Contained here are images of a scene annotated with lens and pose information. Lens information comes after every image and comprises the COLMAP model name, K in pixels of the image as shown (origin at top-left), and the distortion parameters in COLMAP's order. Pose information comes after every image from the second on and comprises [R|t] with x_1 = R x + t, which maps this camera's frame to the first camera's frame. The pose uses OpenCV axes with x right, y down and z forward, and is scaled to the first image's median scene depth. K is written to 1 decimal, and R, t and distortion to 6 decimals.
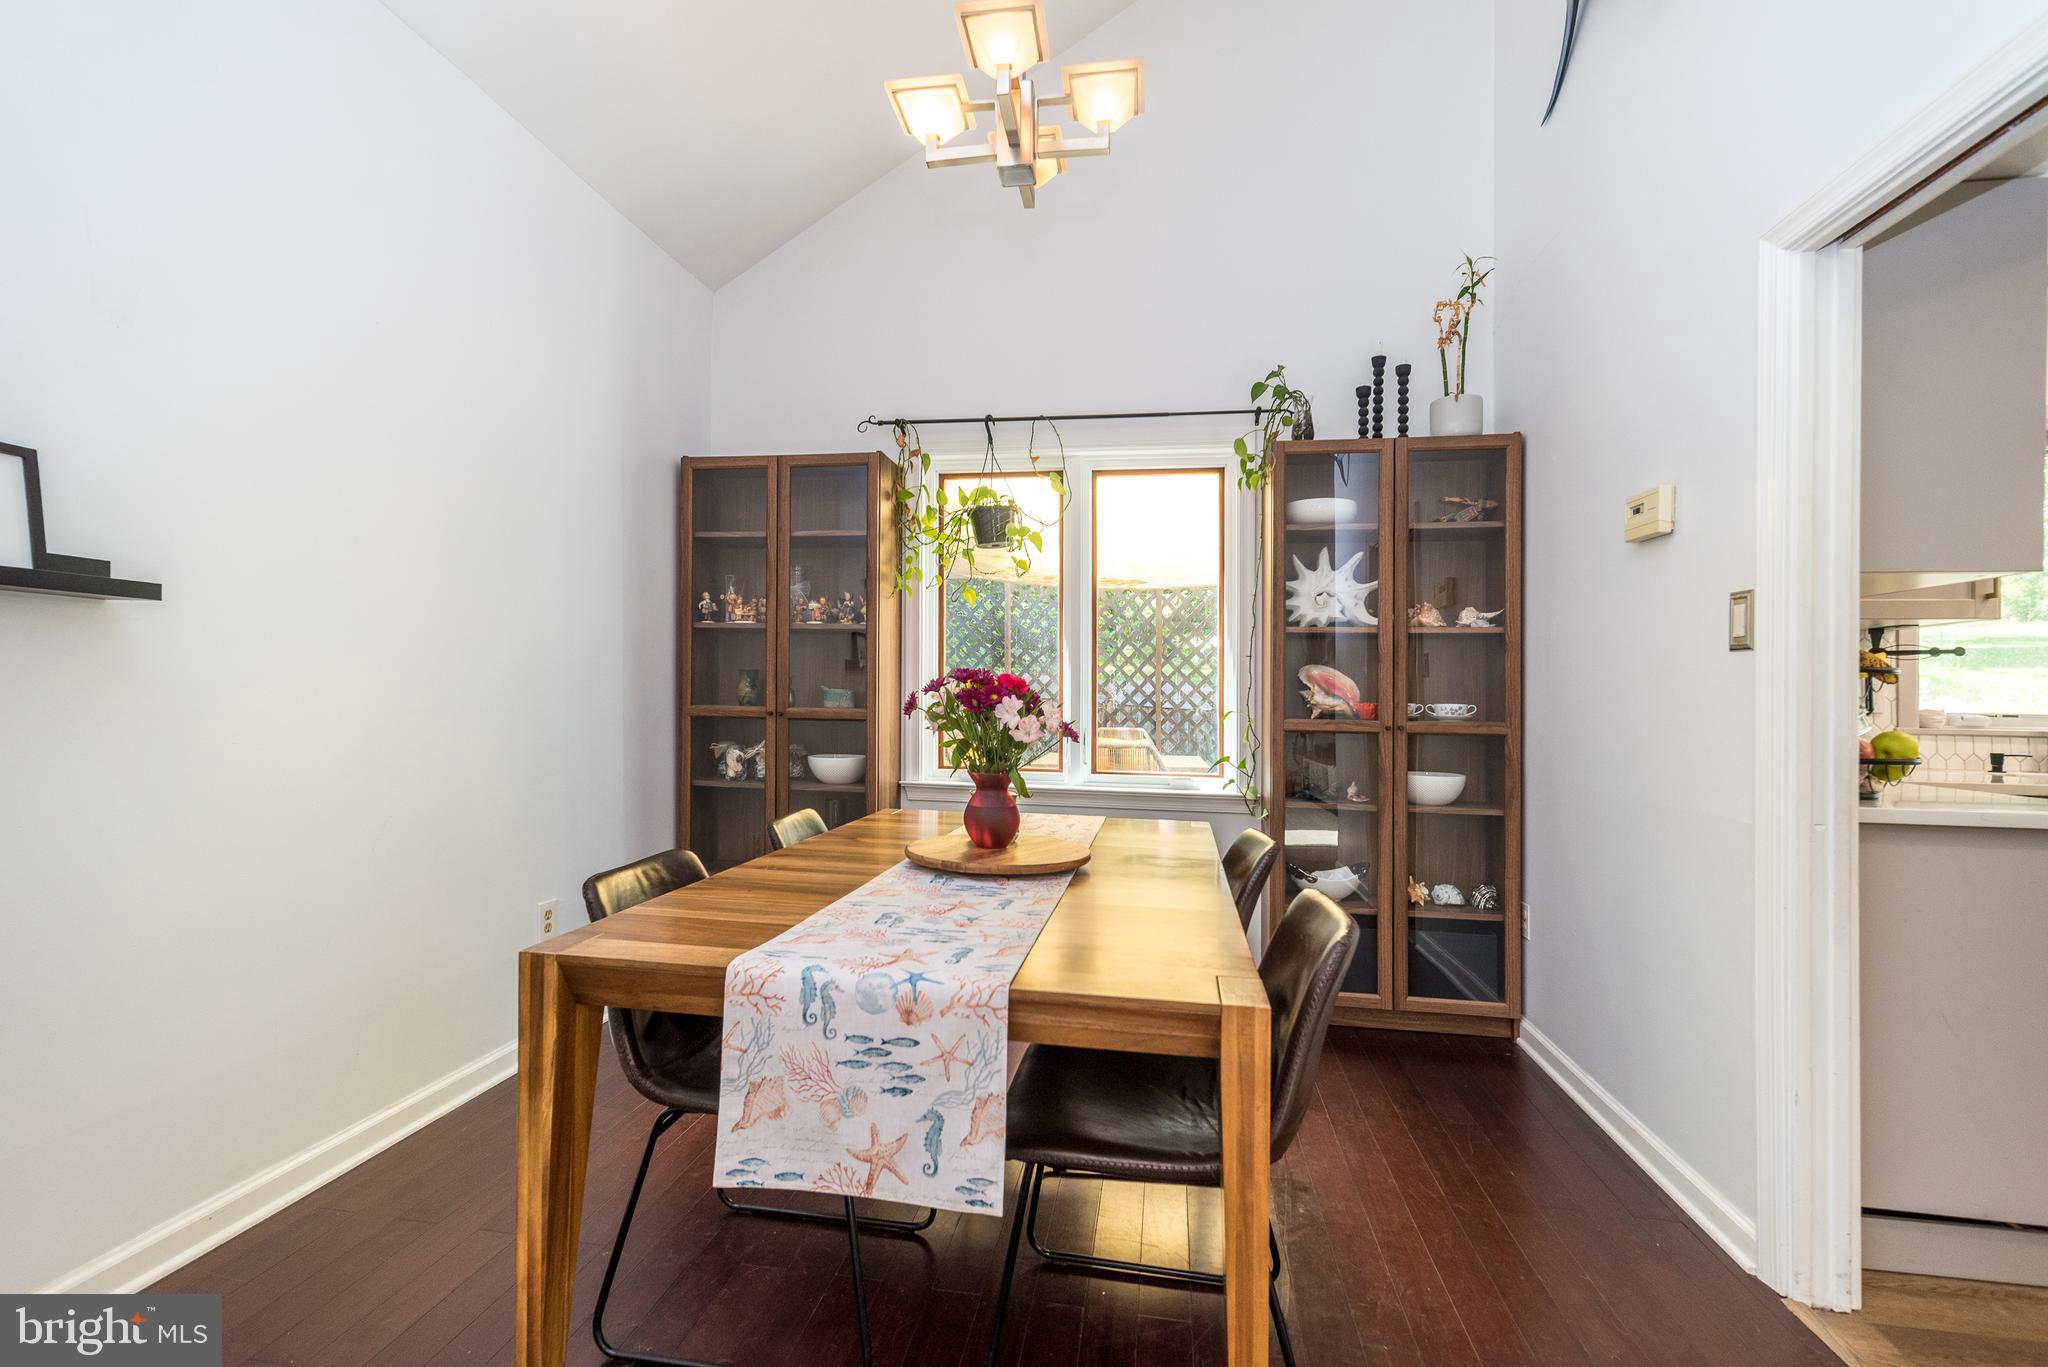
lens RADIAL K [[860.5, 0, 1024.0], [0, 860.5, 683.5], [0, 0, 1]] dist [0.007842, 0.000038]
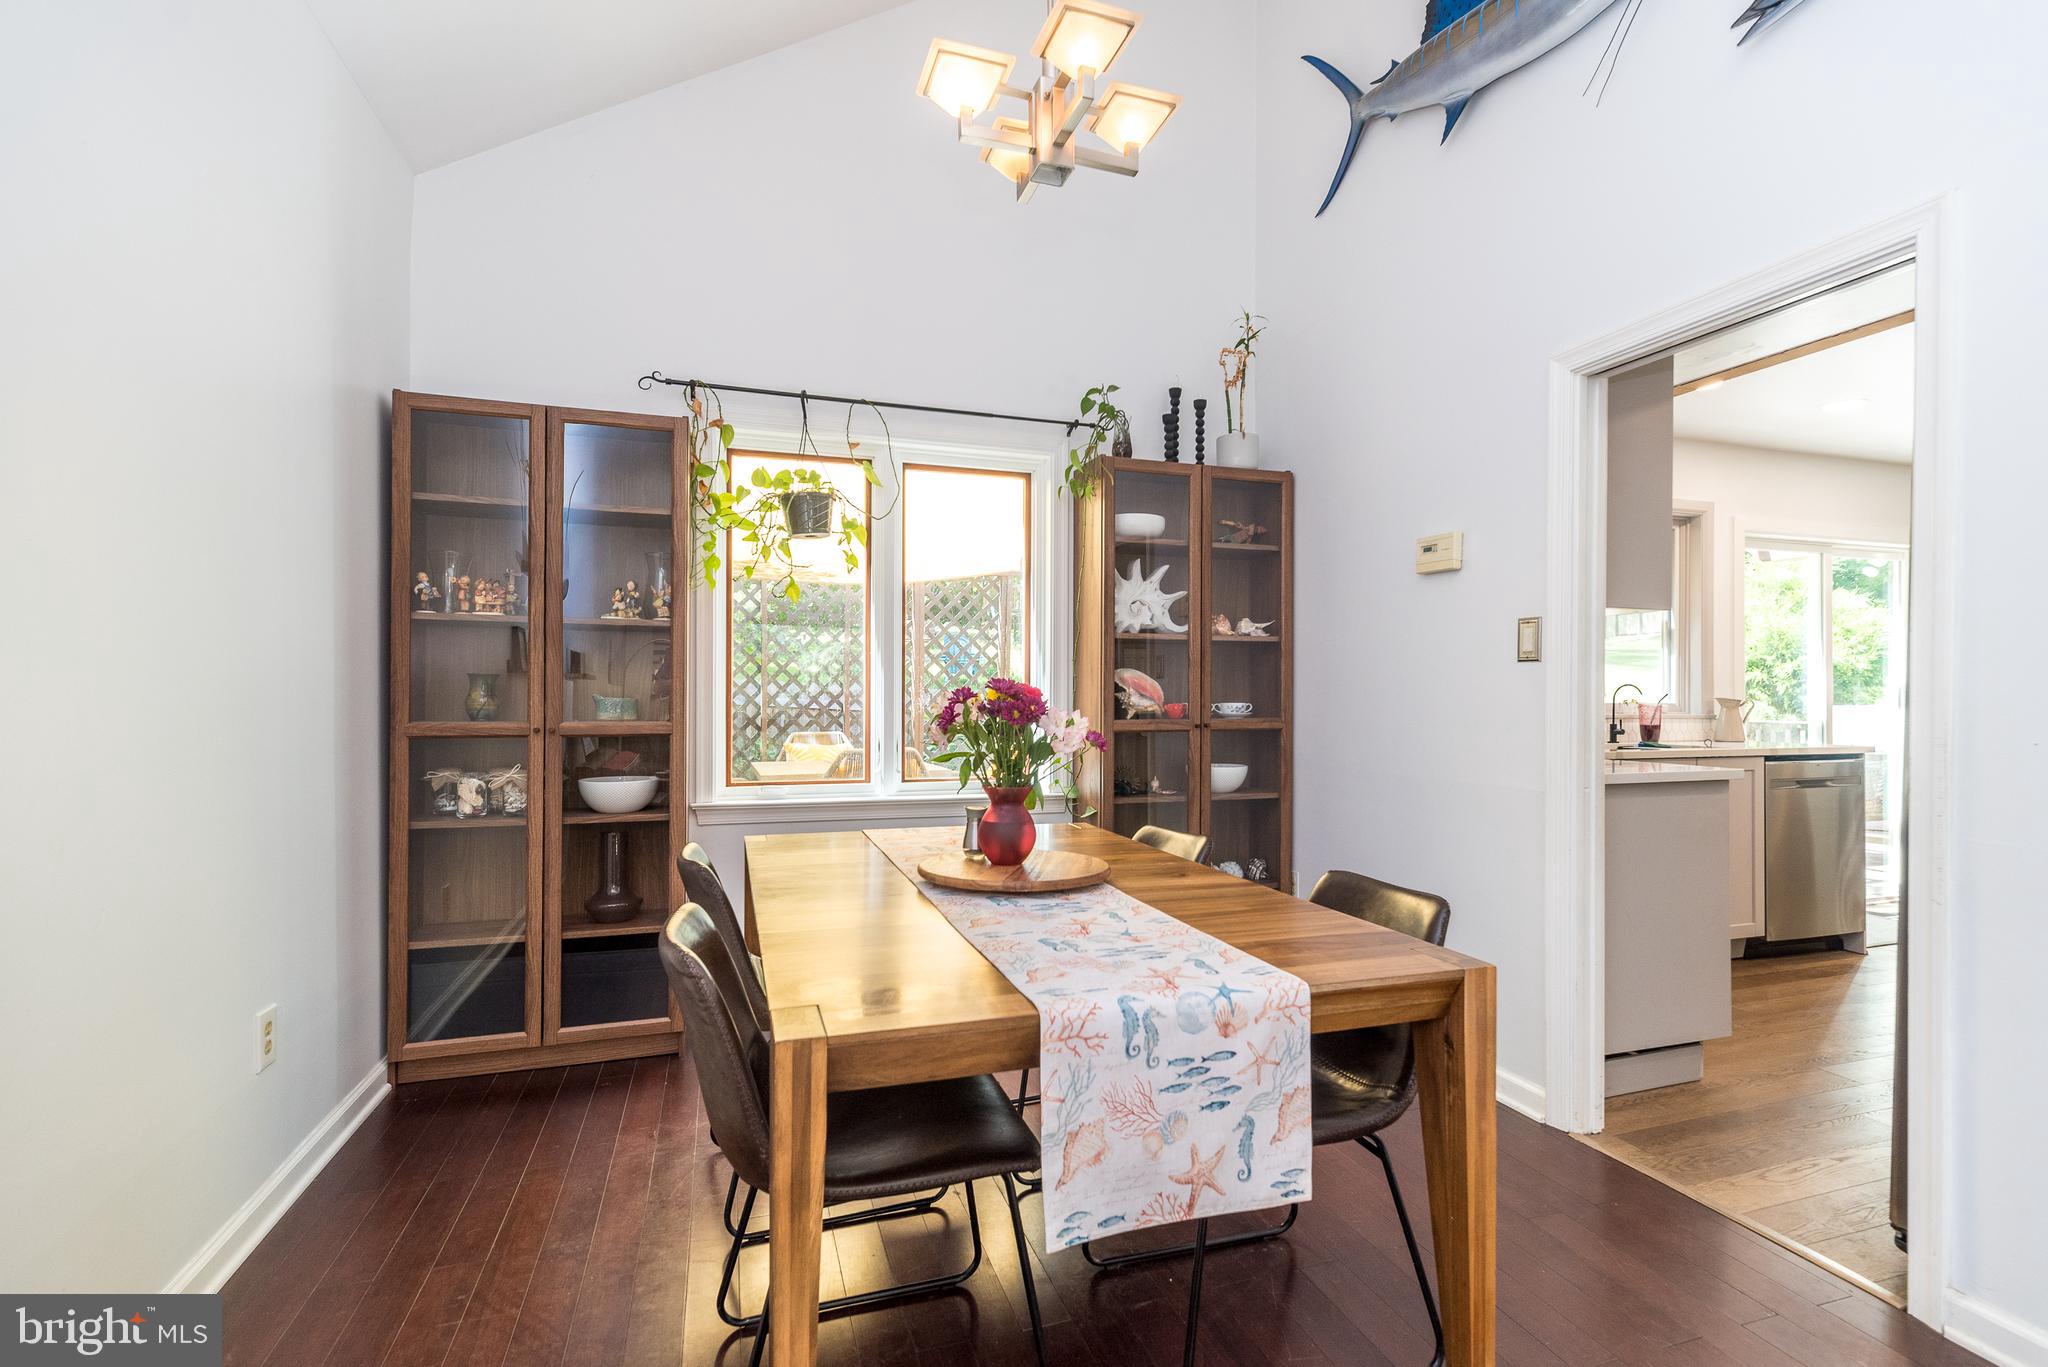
lens RADIAL K [[907.5, 0, 1023.6], [0, 907.5, 682.9], [0, 0, 1]] dist [0.007232, -0.000989]
pose [[0.892429, -0.008331, 0.451112, -0.300815], [0.007062, 0.999965, 0.004497, -0.010267], [-0.451133, -0.000828, 0.892456, 0.055757]]
